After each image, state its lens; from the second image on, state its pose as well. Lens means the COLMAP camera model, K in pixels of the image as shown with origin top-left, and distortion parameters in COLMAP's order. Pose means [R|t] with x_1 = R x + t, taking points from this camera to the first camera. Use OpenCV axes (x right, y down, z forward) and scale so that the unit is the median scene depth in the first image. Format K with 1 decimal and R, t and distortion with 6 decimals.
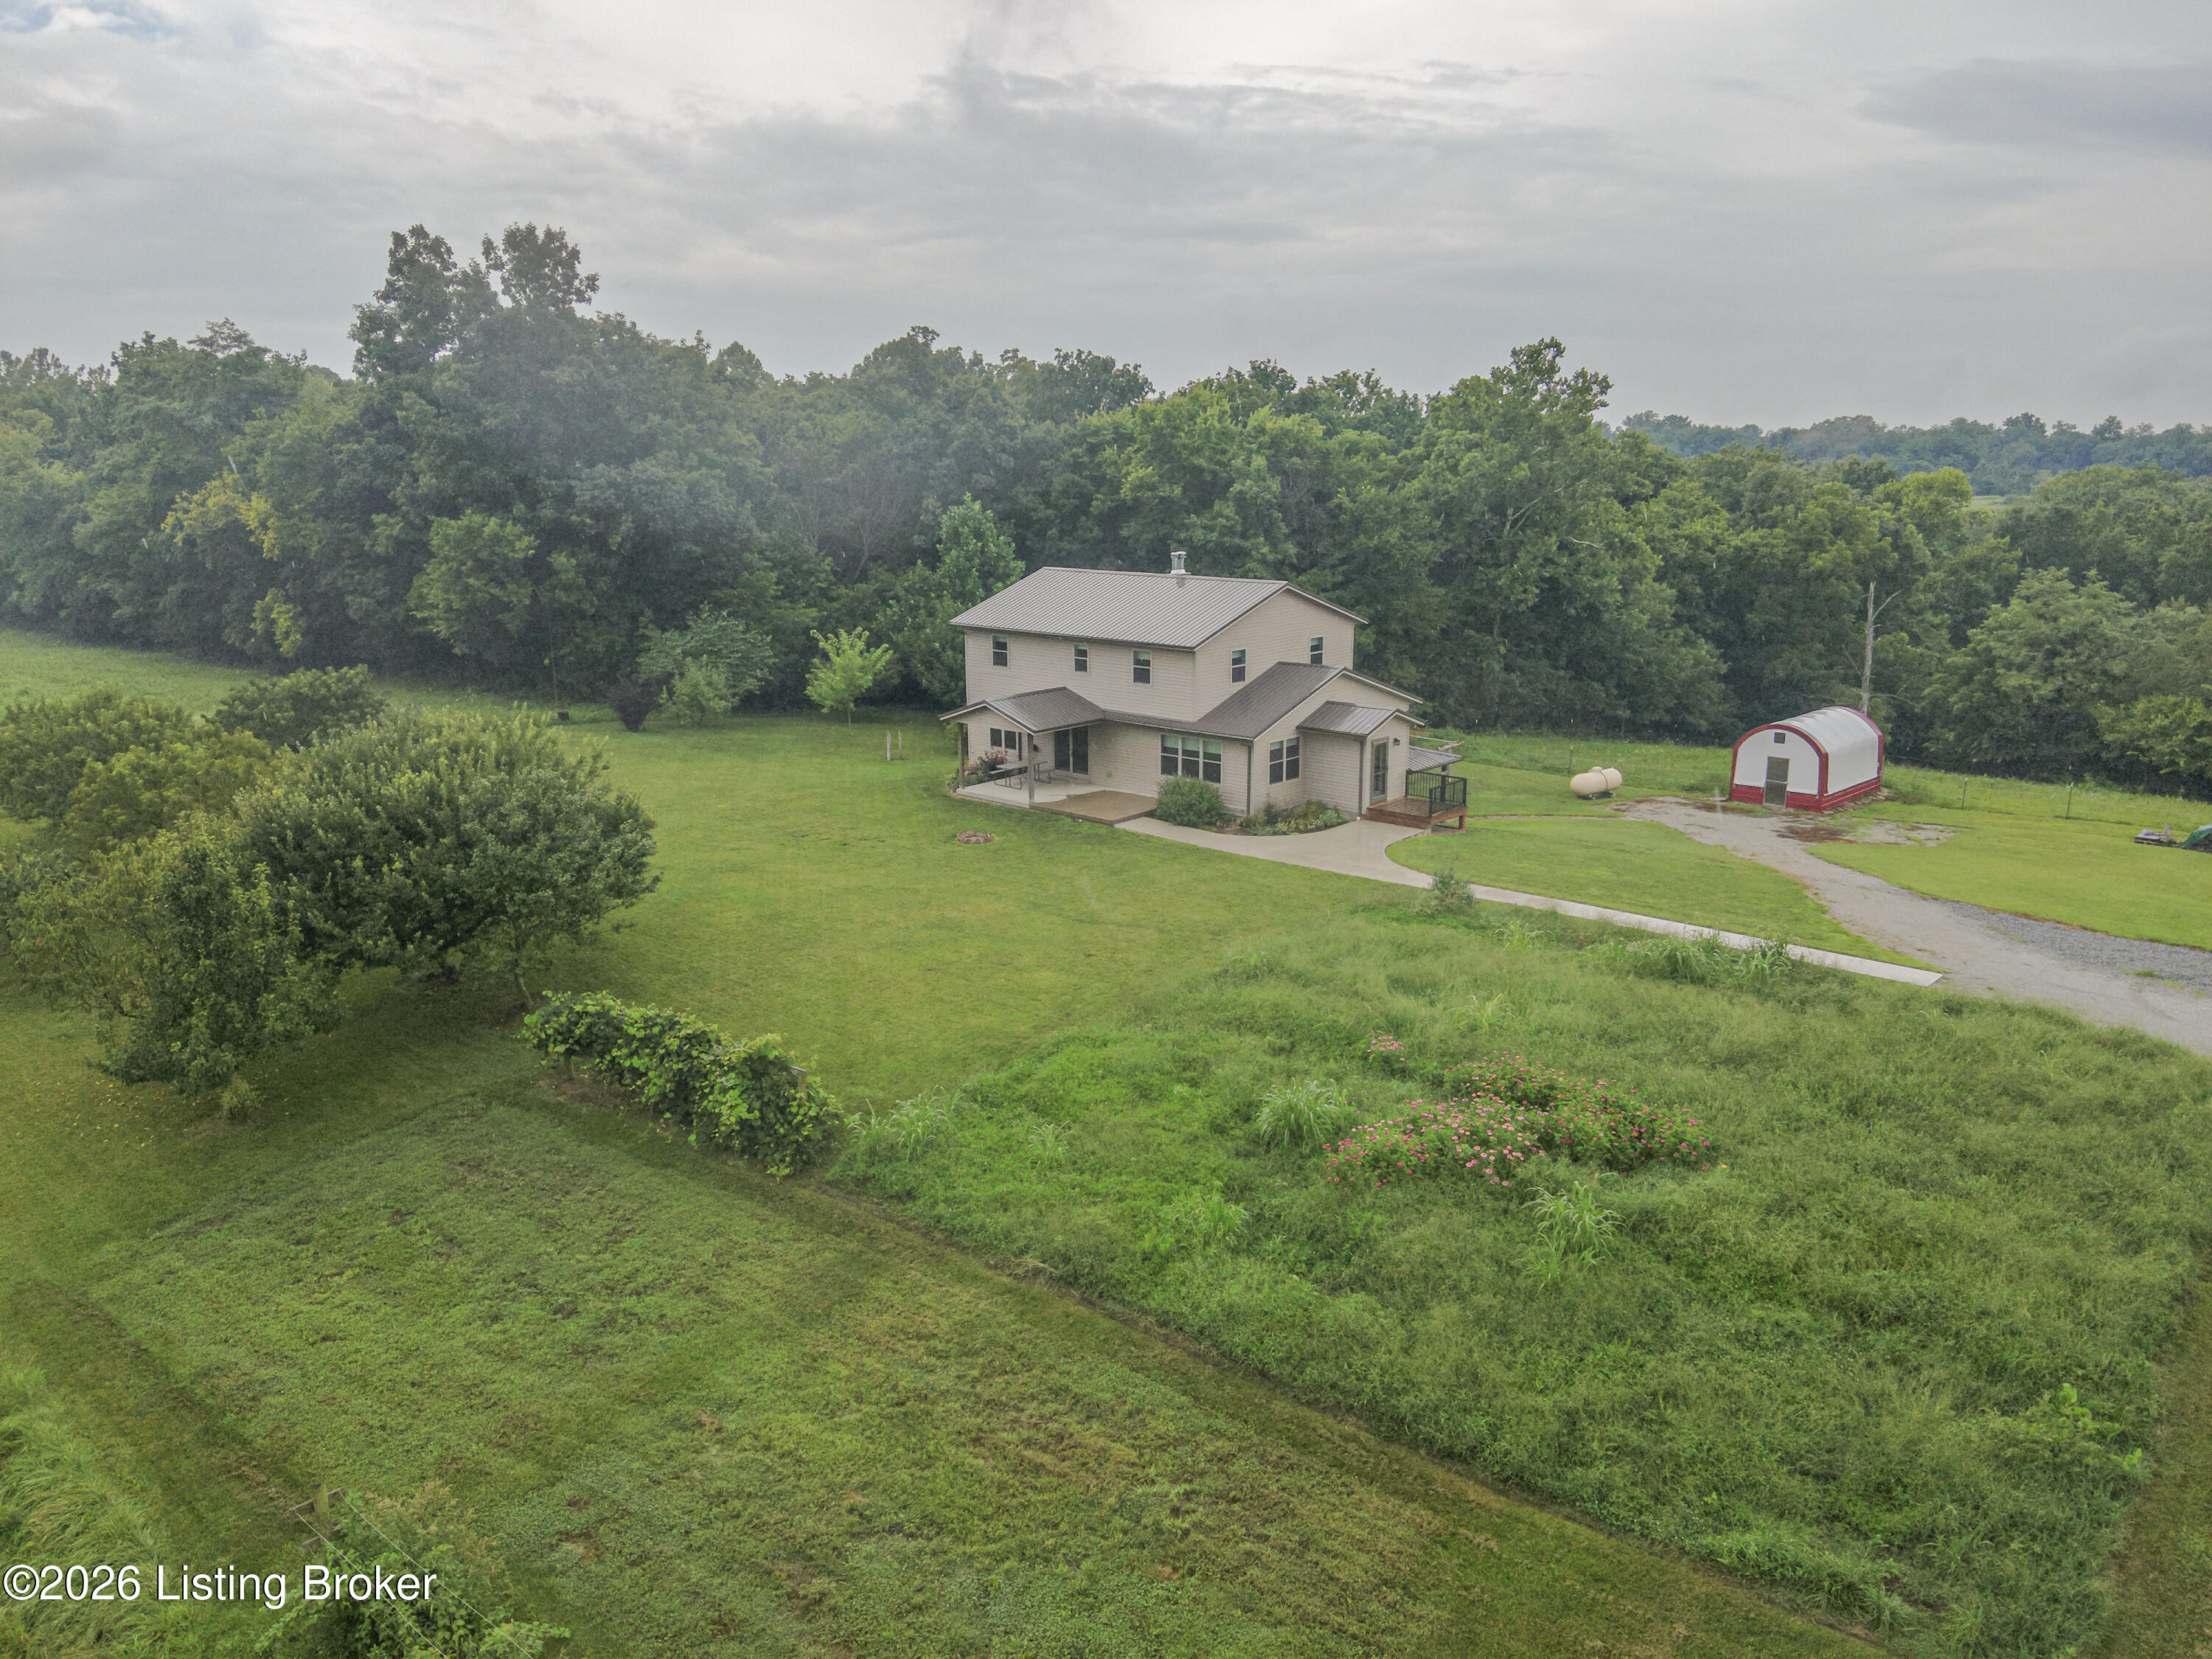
lens RADIAL K [[1653.6, 0, 1110.1], [0, 1653.6, 757.6], [0, 0, 1]] dist [0.127604, -0.243631]
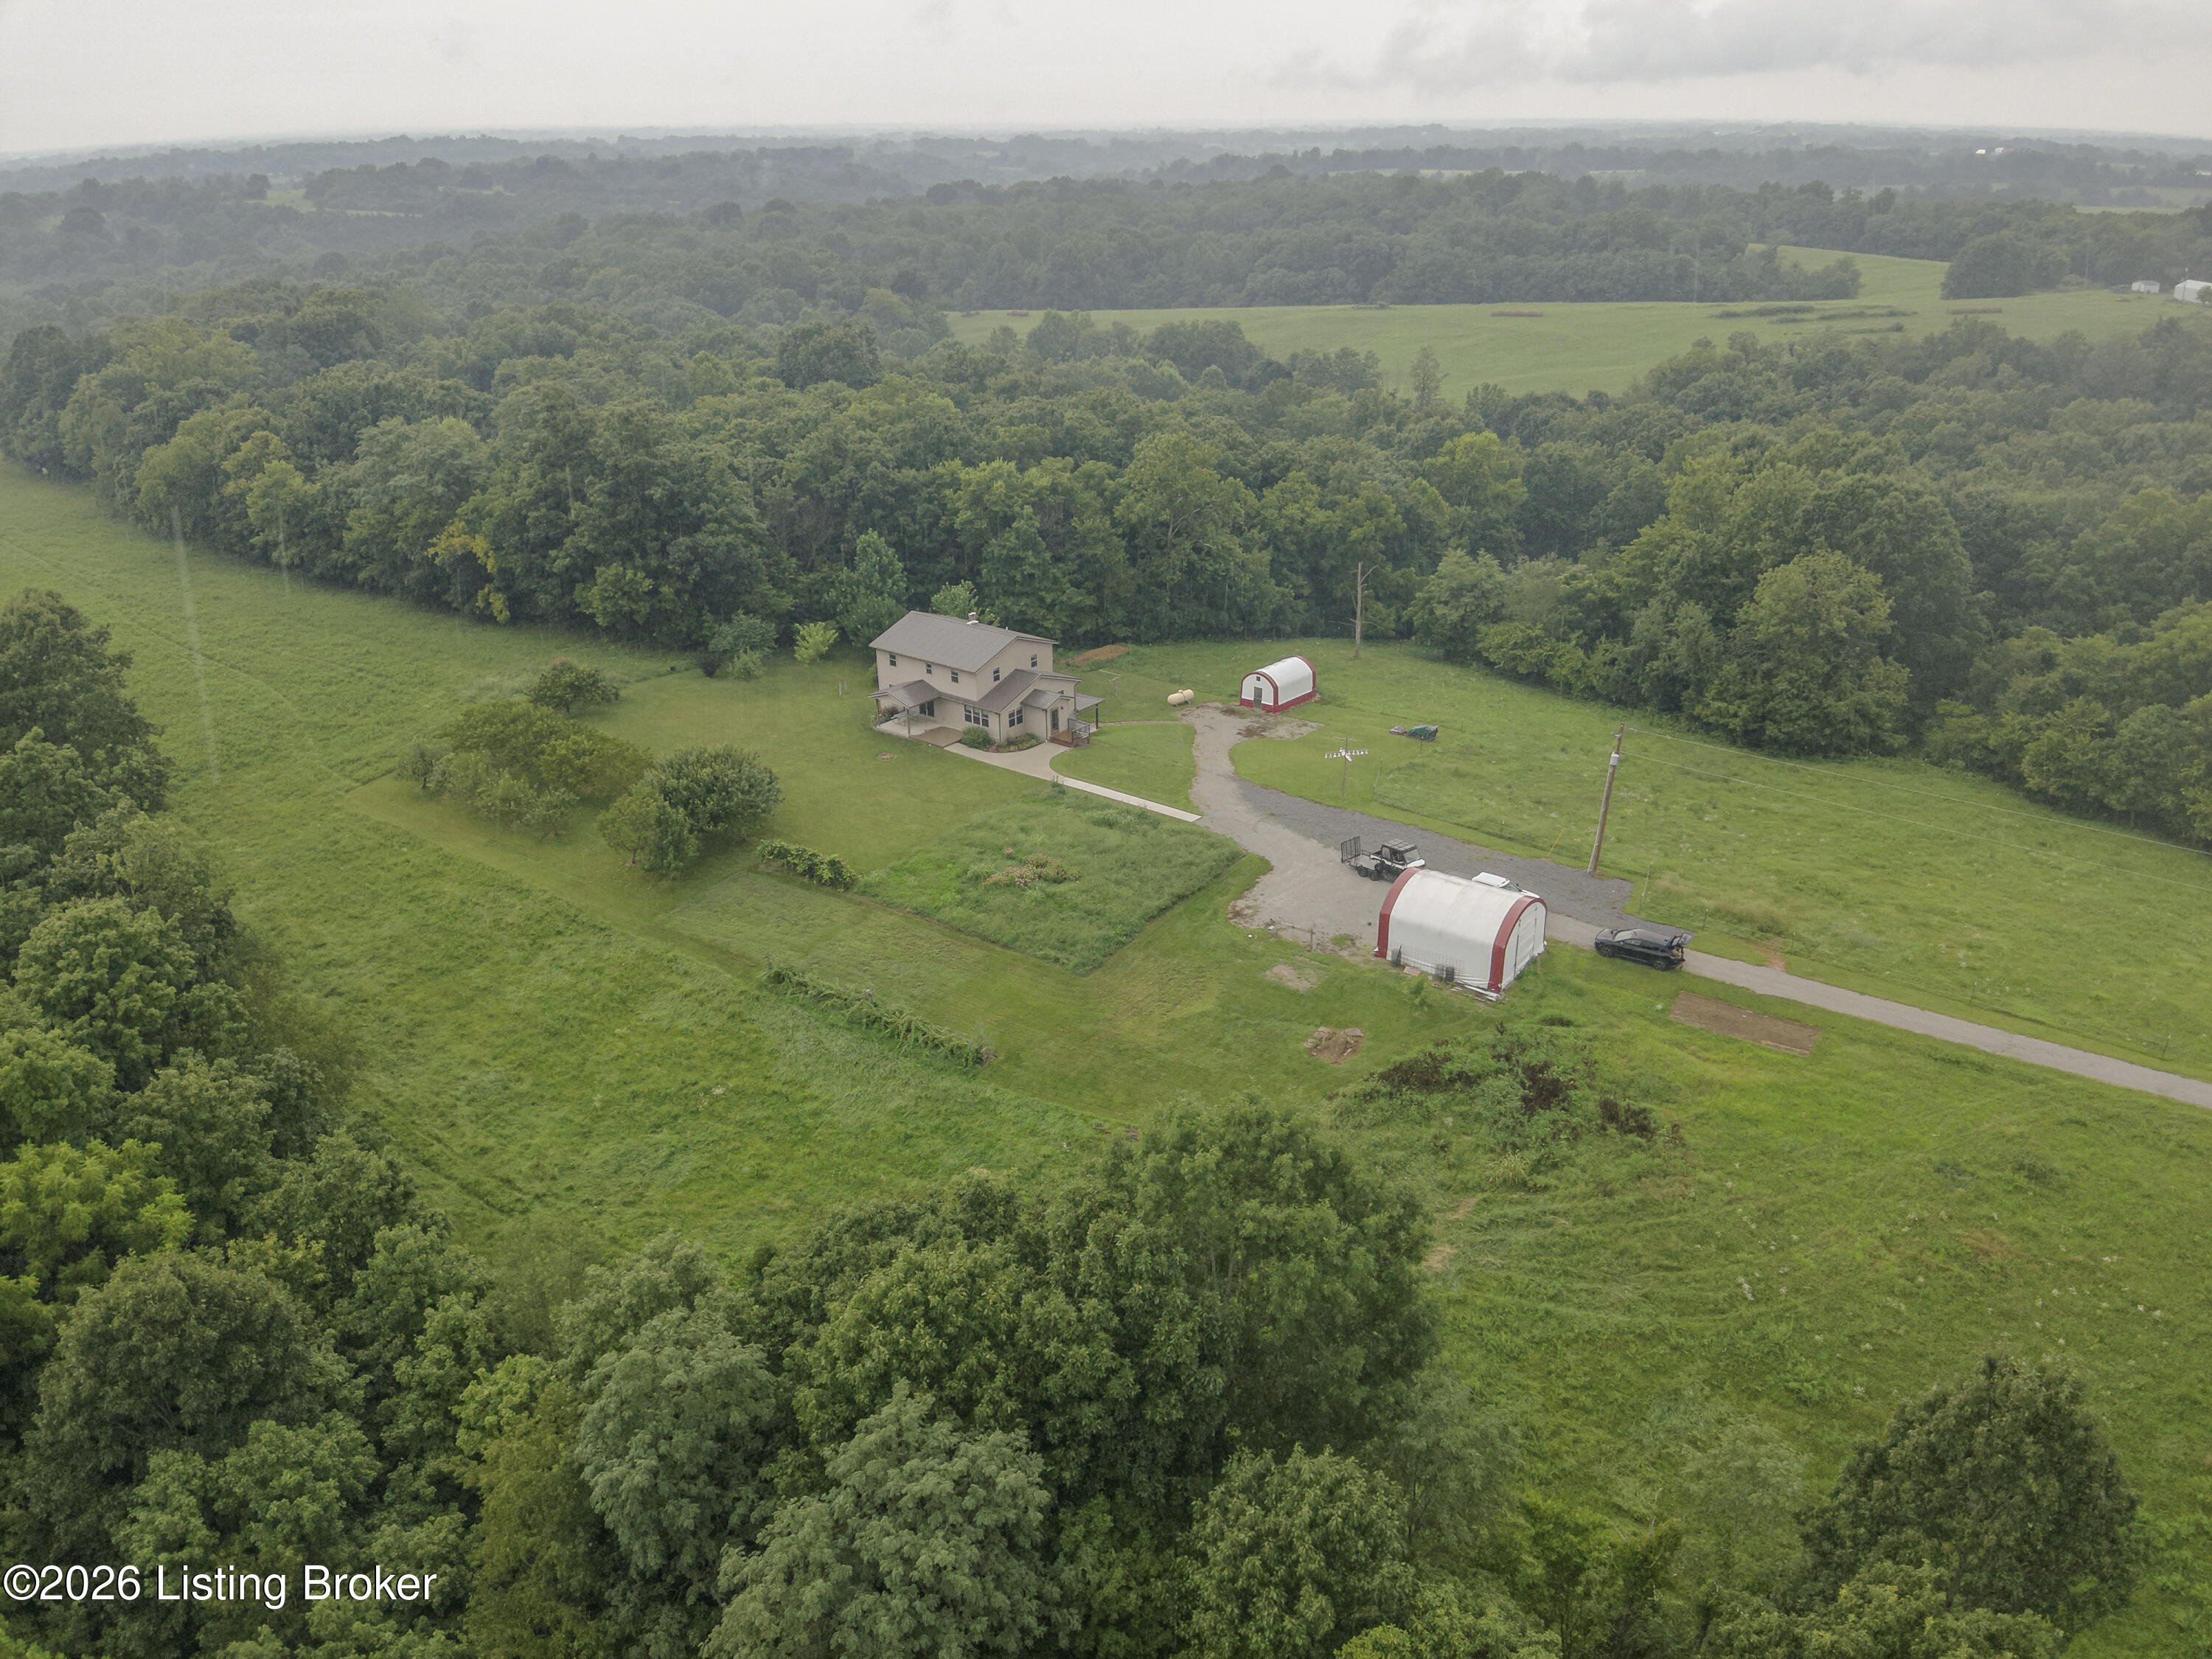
lens RADIAL K [[1756.5, 0, 1106.0], [0, 1756.5, 829.5], [0, 0, 1]] dist [0.136078, -0.302274]
pose [[0.998532, -0.028478, 0.046076, 0.111514], [0.017746, 0.975684, 0.218461, -0.381172], [-0.051177, -0.217323, 0.974757, -1.472885]]
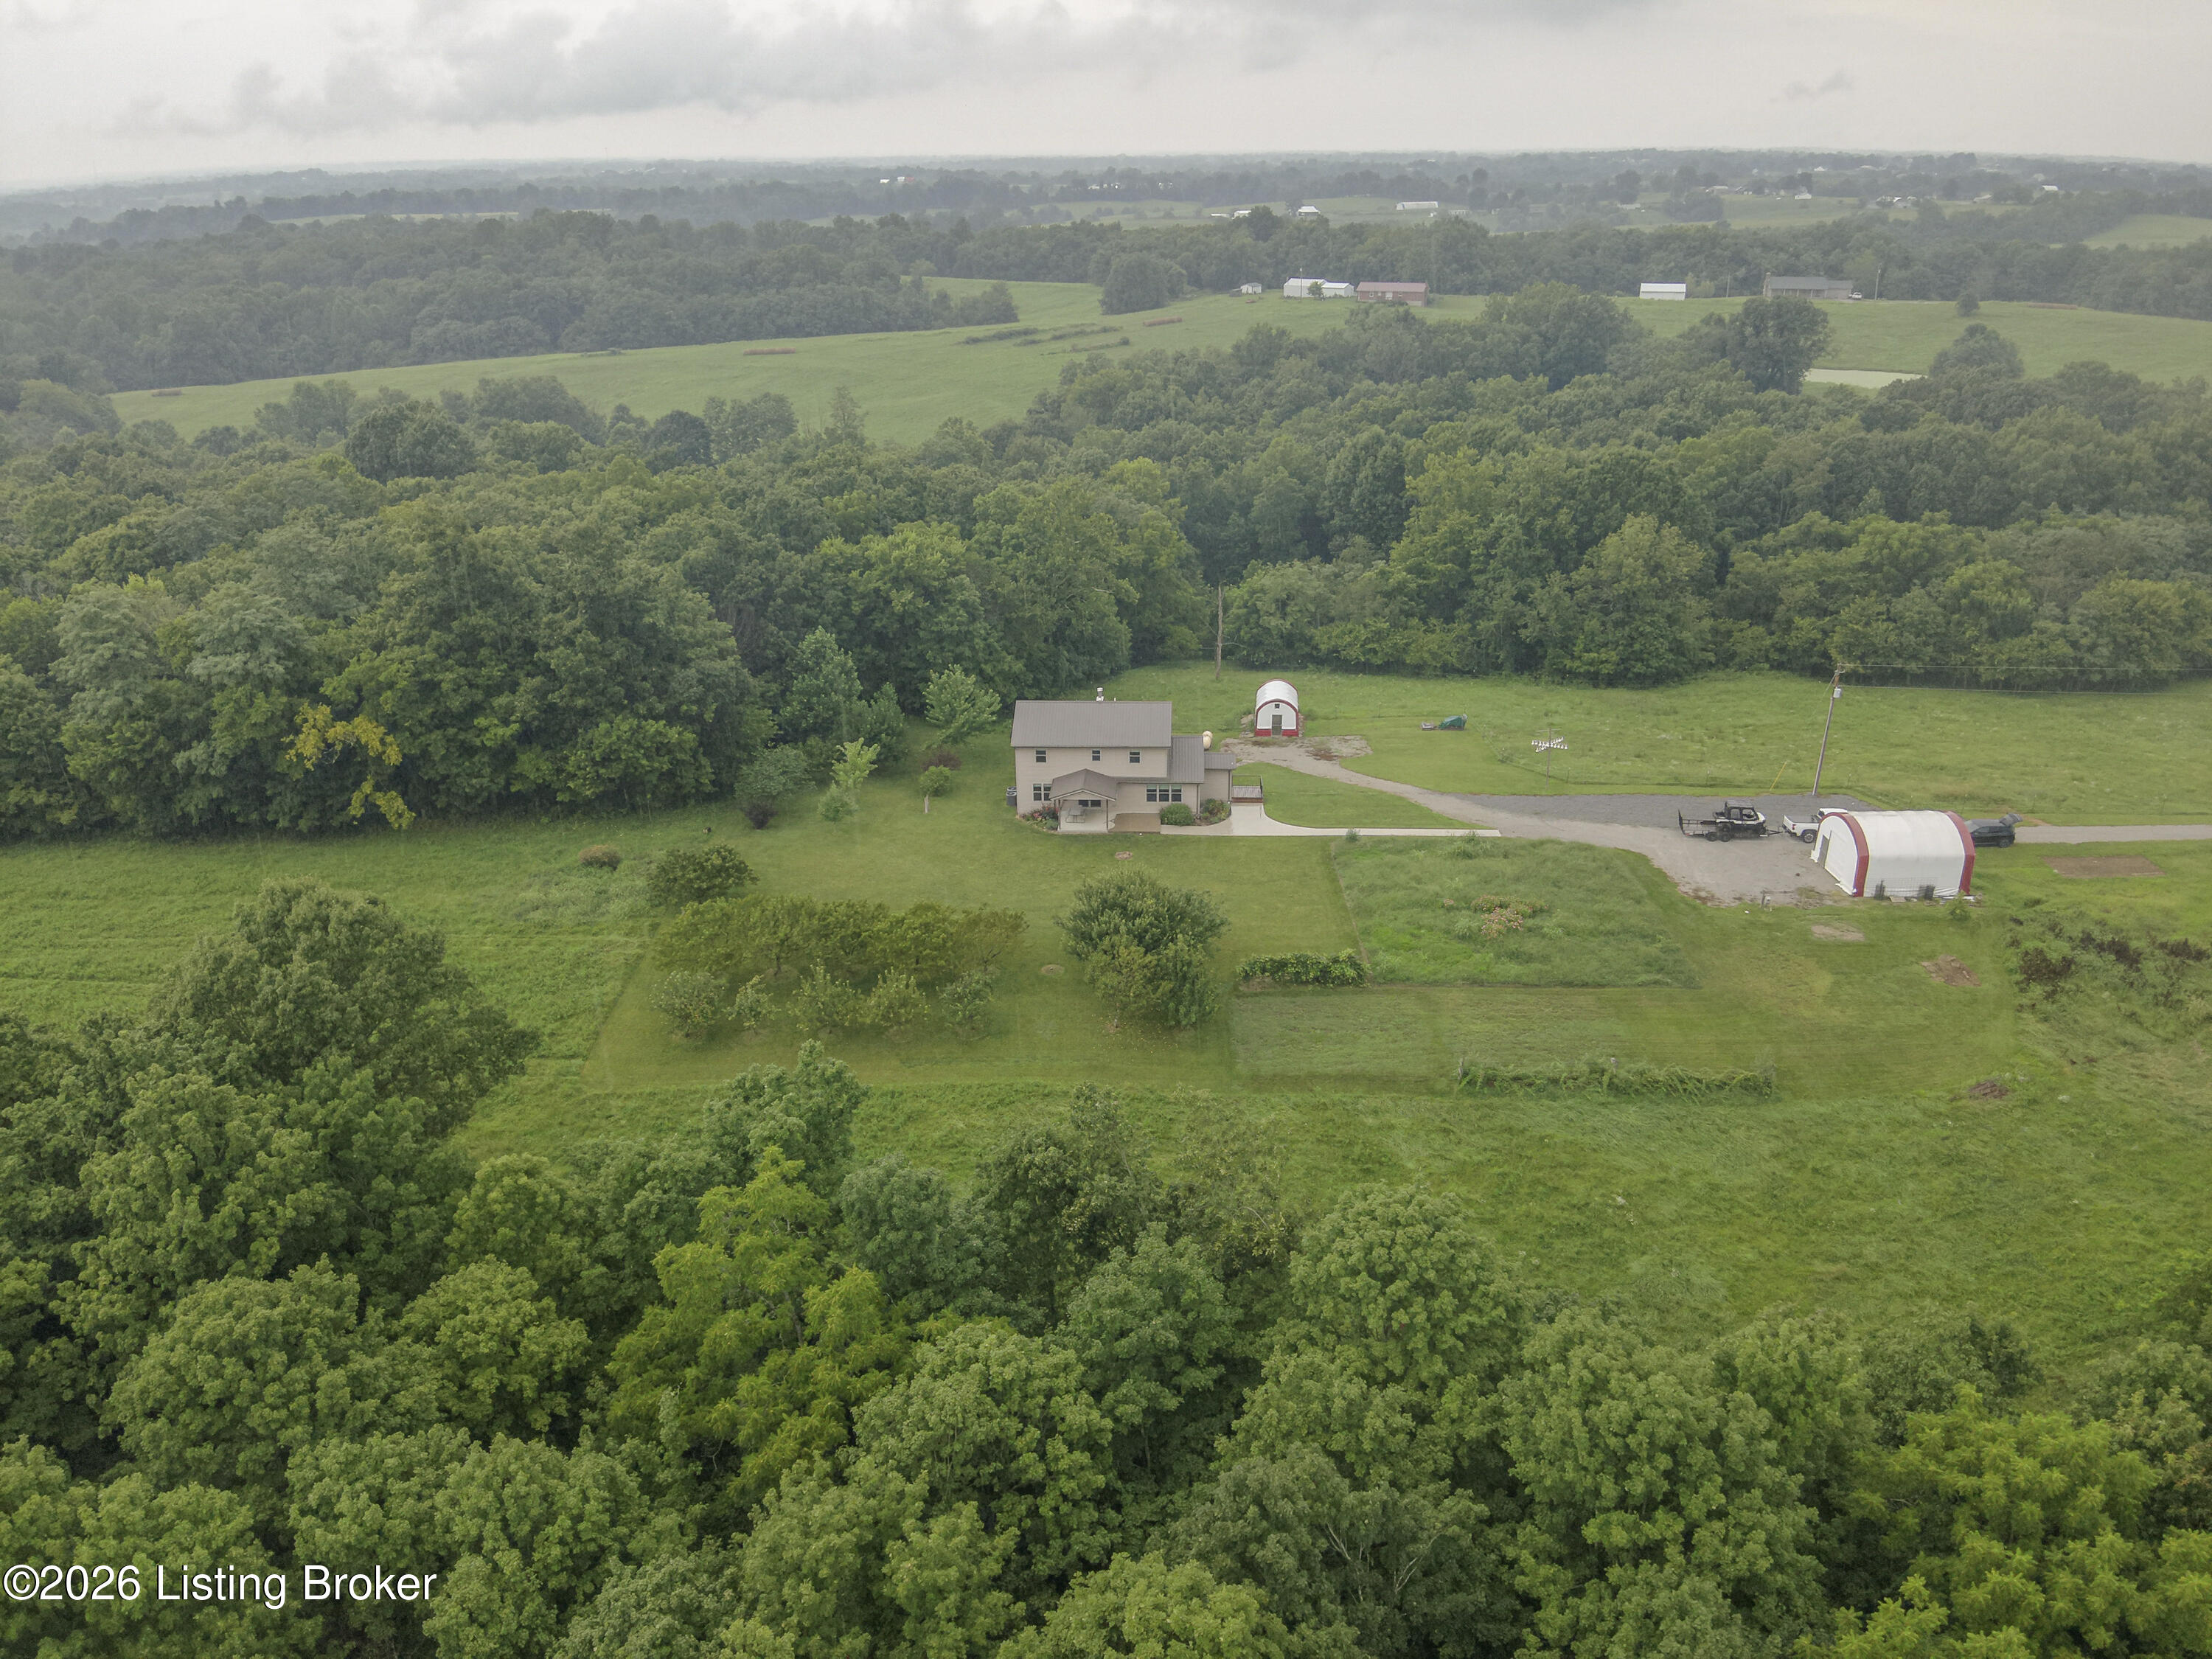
lens RADIAL K [[1756.5, 0, 1106.0], [0, 1756.5, 829.5], [0, 0, 1]] dist [0.136078, -0.302274]
pose [[0.754982, -0.245250, 0.608156, -1.409304], [0.117813, 0.963067, 0.242118, -0.515714], [-0.645075, -0.111146, 0.755992, -0.699750]]
